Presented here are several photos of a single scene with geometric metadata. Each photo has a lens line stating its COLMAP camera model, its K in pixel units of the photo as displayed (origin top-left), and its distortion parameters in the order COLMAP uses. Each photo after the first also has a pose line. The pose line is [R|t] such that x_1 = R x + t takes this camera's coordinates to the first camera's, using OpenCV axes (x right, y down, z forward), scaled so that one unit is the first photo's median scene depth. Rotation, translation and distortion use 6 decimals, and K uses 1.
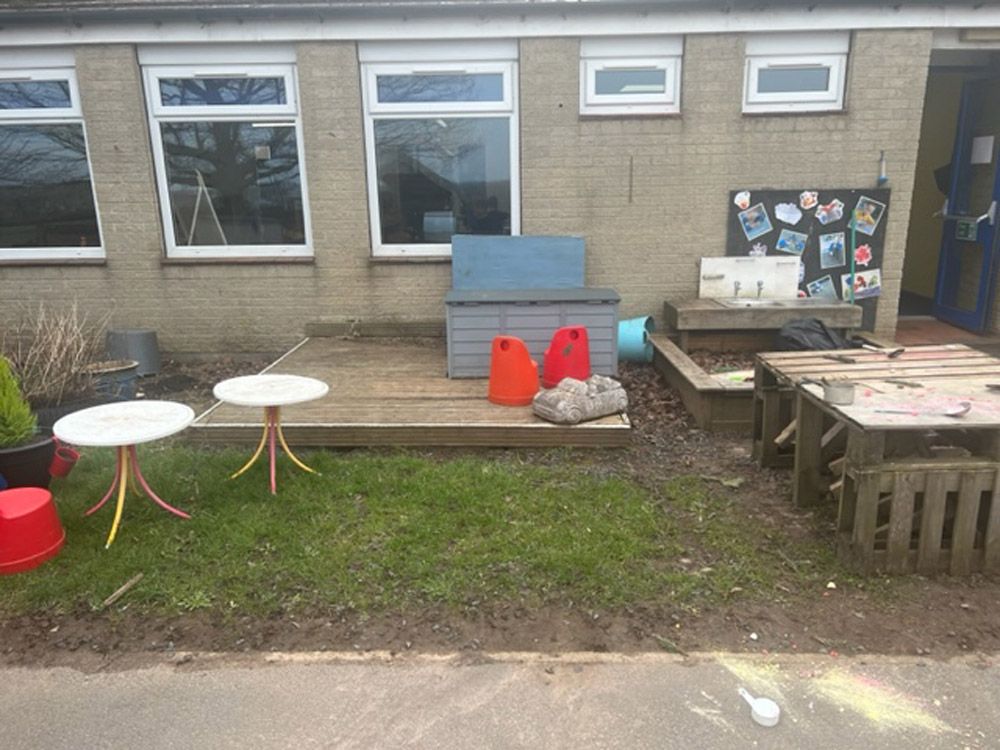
lens RADIAL K [[769.6, 0, 511.3], [0, 769.6, 379.4], [0, 0, 1]] dist [0.051211, -0.057275]
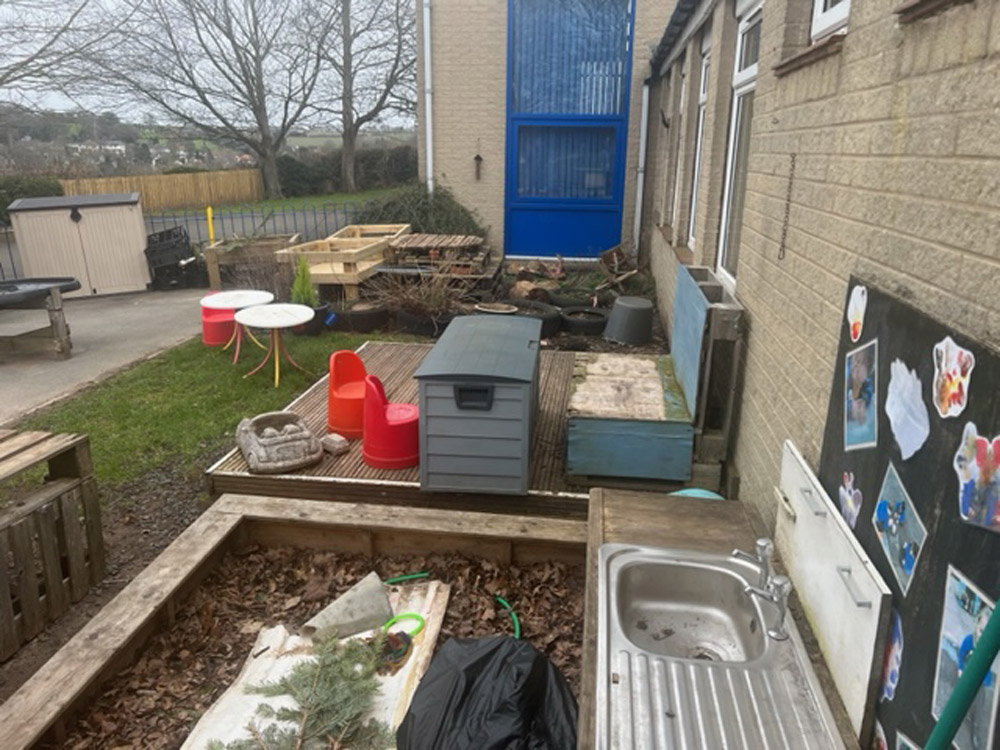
lens RADIAL K [[747.4, 0, 508.9], [0, 747.4, 365.8], [0, 0, 1]] dist [0.055203, -0.070305]
pose [[-0.106491, 0.288980, -0.951394, 0.588166], [-0.281094, 0.909054, 0.307583, -0.262899], [0.953754, 0.300186, -0.015576, 0.881096]]
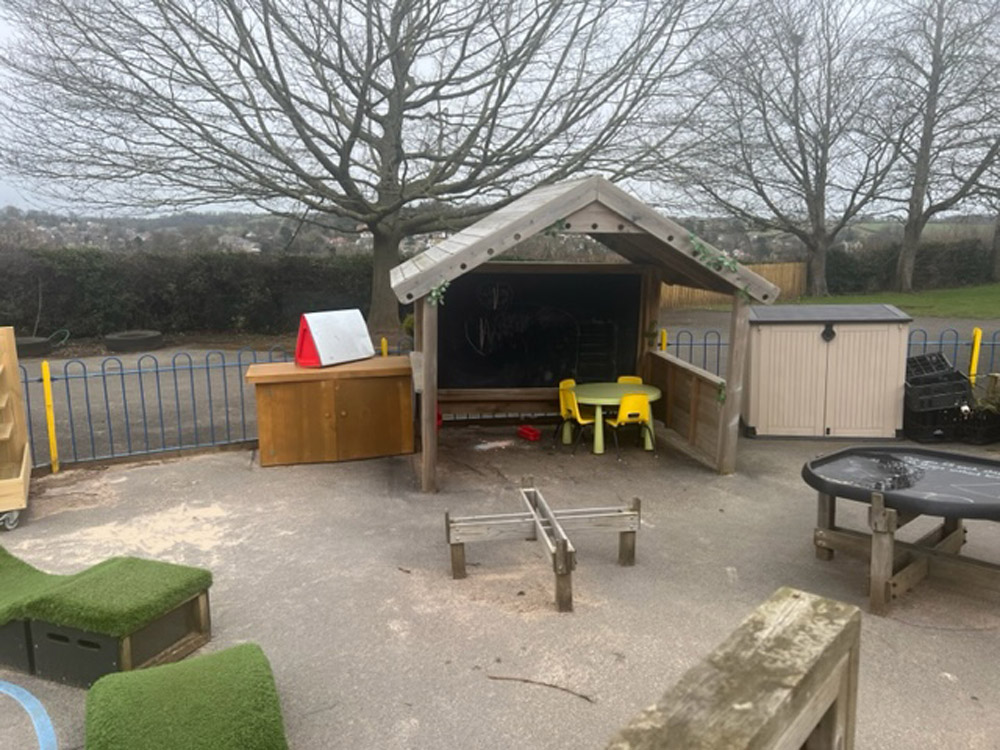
lens RADIAL K [[746.4, 0, 495.2], [0, 746.4, 376.0], [0, 0, 1]] dist [0.050490, -0.059912]
pose [[-0.639927, 0.147392, -0.754168, 0.378011], [-0.222050, 0.904096, 0.365109, -0.088978], [0.735654, 0.401106, -0.545827, 0.266885]]
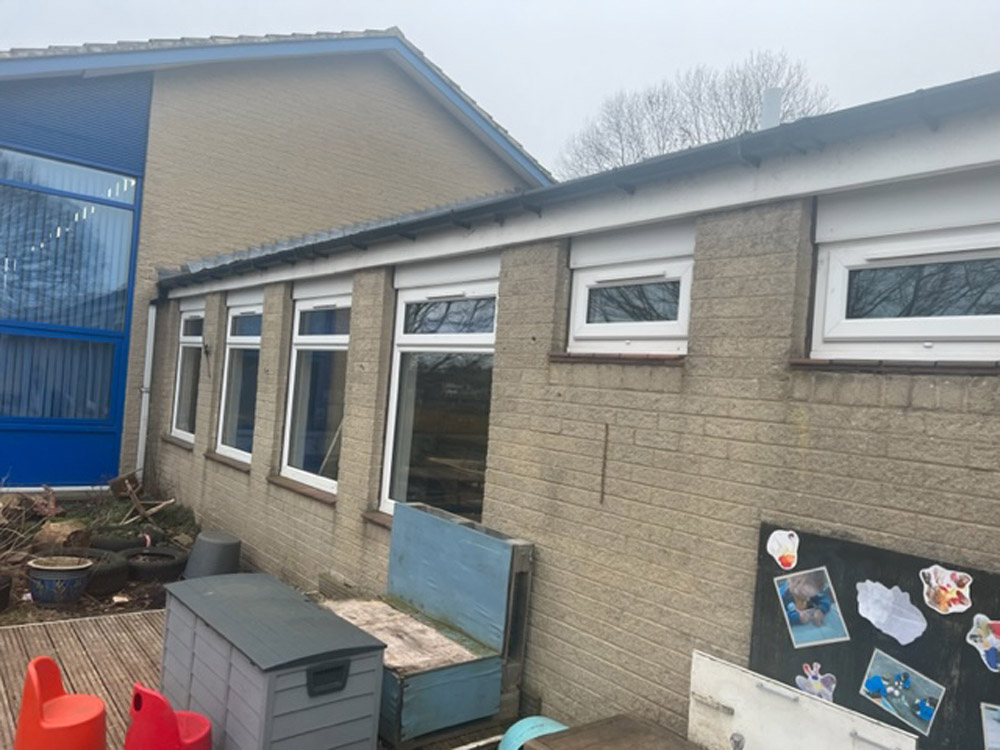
lens RADIAL K [[745.1, 0, 505.8], [0, 745.1, 381.0], [0, 0, 1]] dist [0.053862, -0.059099]
pose [[0.634074, 0.057280, -0.771148, 0.517121], [-0.291536, 0.941370, -0.169791, -0.202284], [0.716210, 0.332478, 0.613597, 0.596949]]
